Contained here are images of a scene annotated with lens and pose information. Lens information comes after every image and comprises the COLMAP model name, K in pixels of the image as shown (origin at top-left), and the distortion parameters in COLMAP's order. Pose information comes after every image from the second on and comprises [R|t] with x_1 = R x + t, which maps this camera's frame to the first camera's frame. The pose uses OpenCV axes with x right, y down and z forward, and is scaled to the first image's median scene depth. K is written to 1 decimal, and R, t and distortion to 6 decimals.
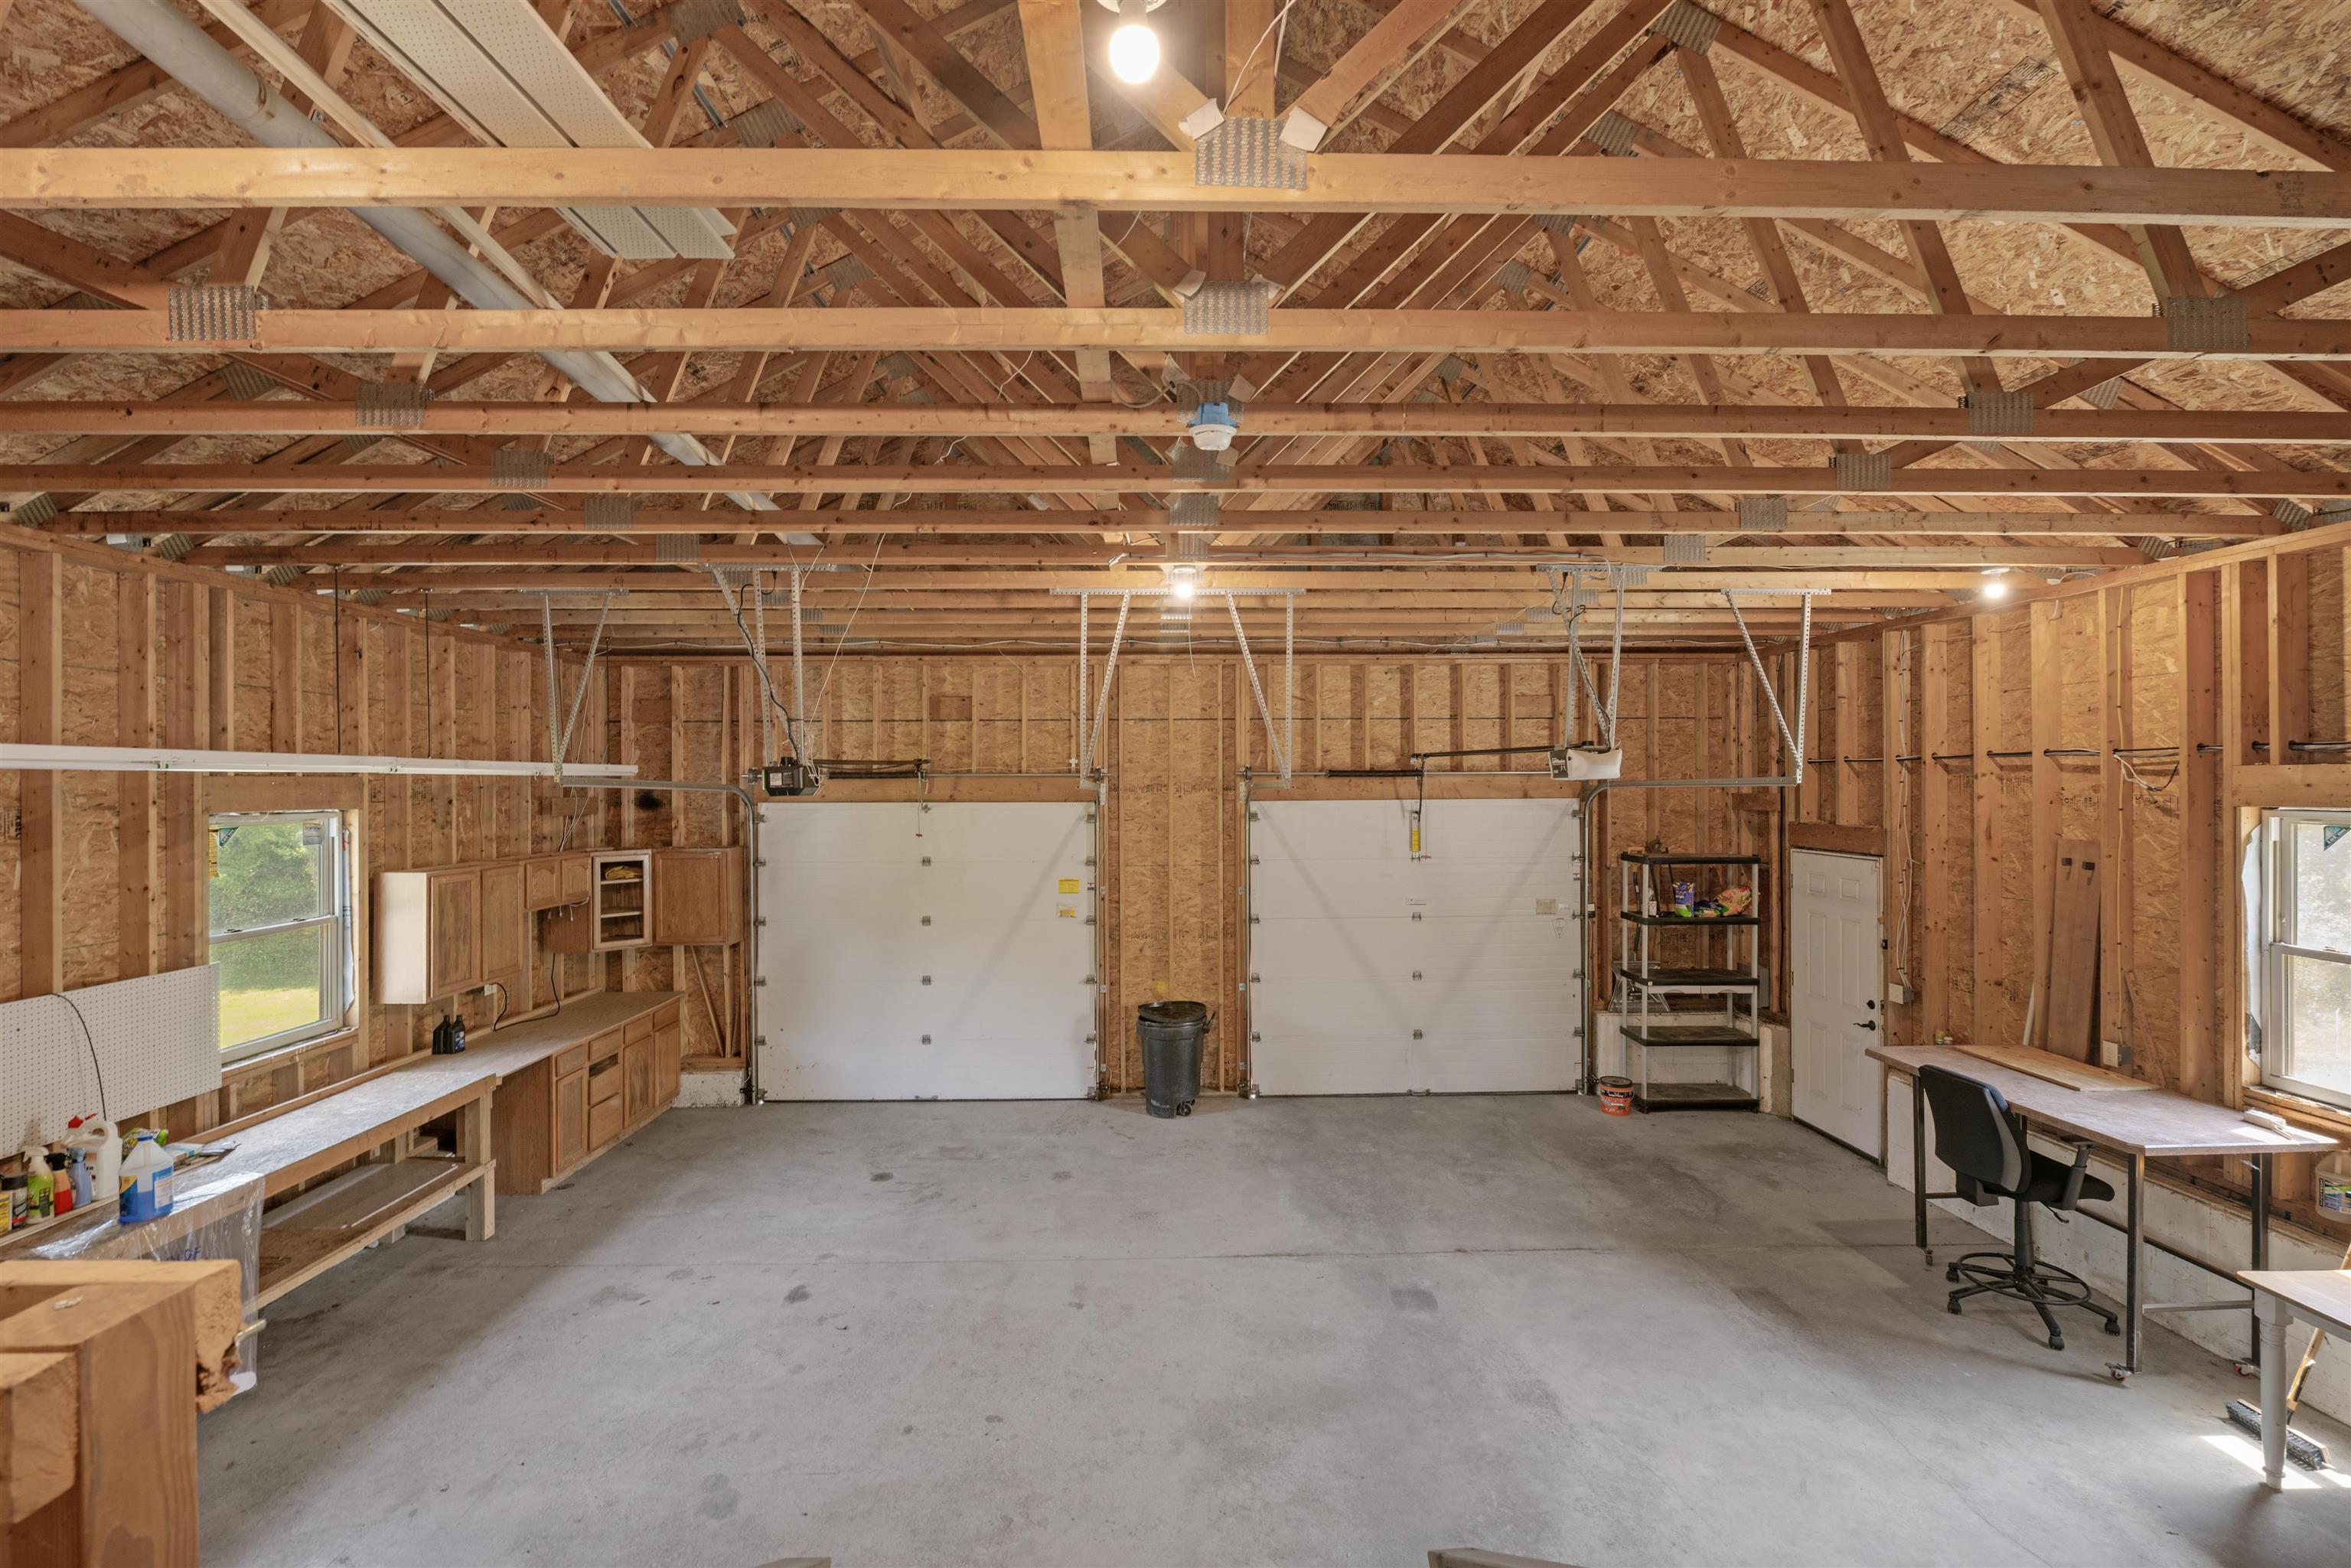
lens RADIAL K [[986.5, 0, 1172.0], [0, 986.5, 785.9], [0, 0, 1]] dist [-0.006258, -0.000062]
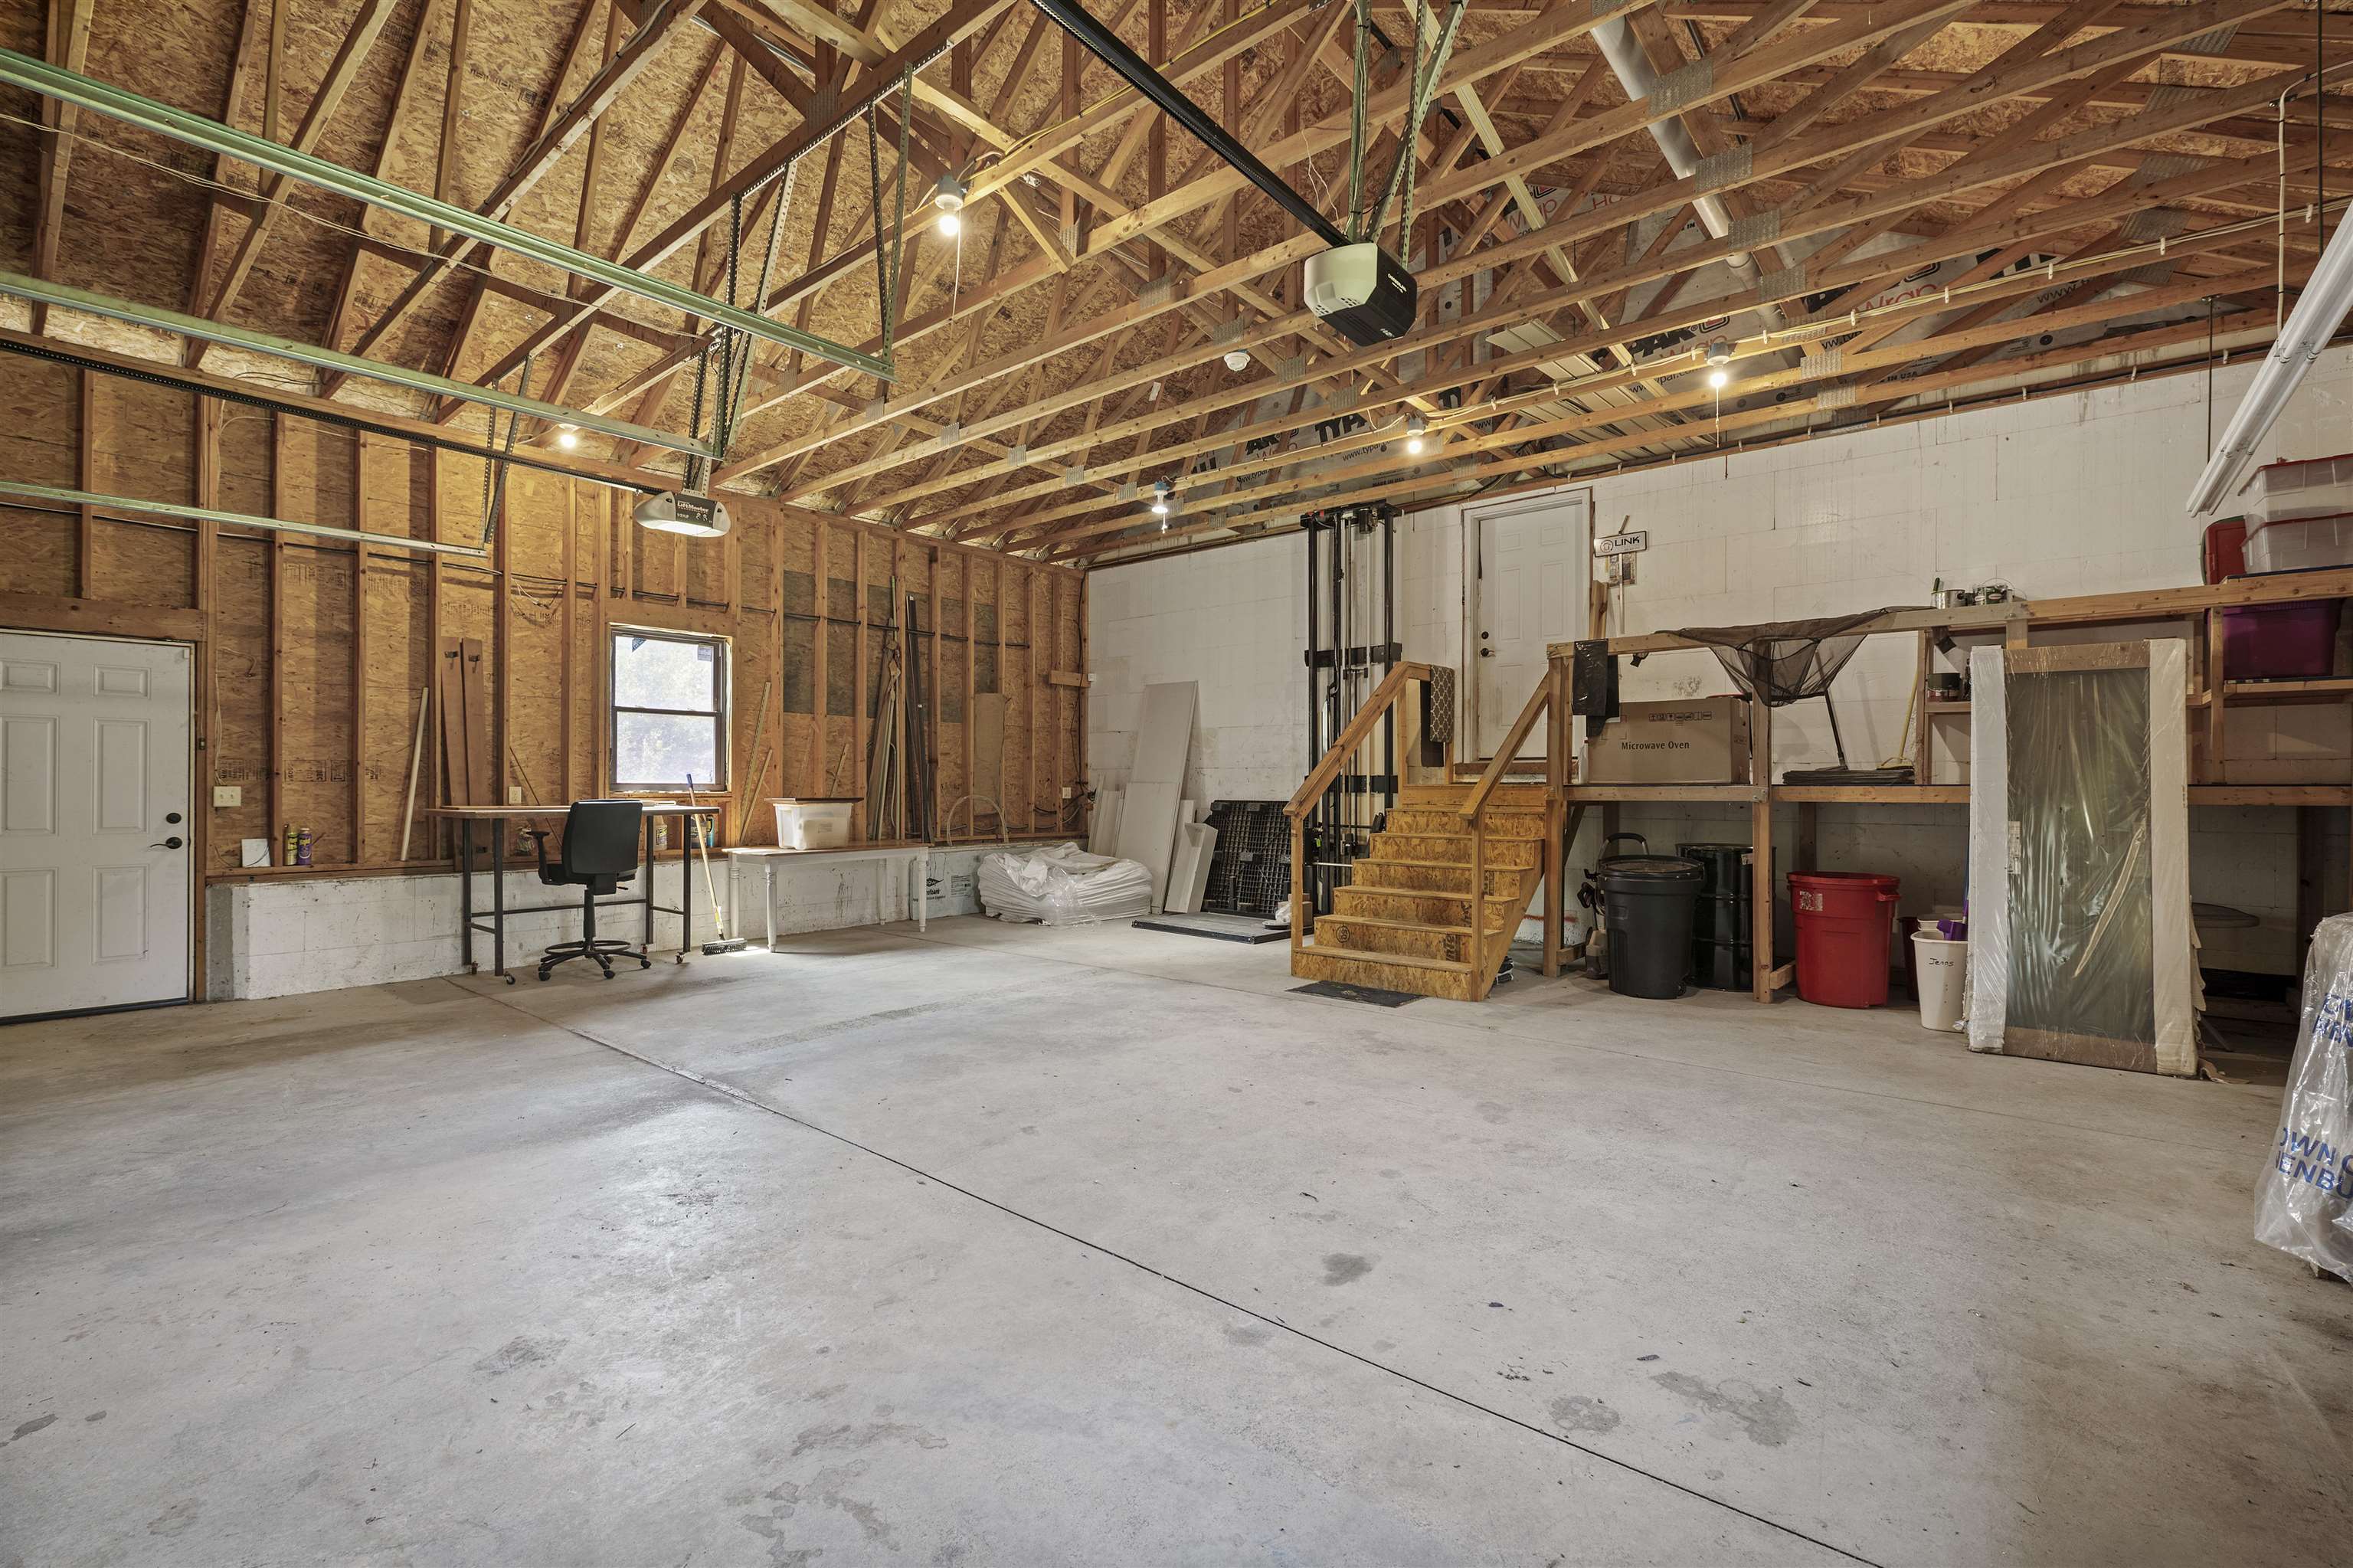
lens RADIAL K [[1057.0, 0, 1171.4], [0, 1057.0, 787.8], [0, 0, 1]] dist [-0.001502, -0.002984]
pose [[-0.745852, 0.002093, 0.666109, -0.682436], [-0.001277, 0.999989, -0.004572, 0.267684], [-0.666111, -0.004261, -0.745841, 1.476161]]
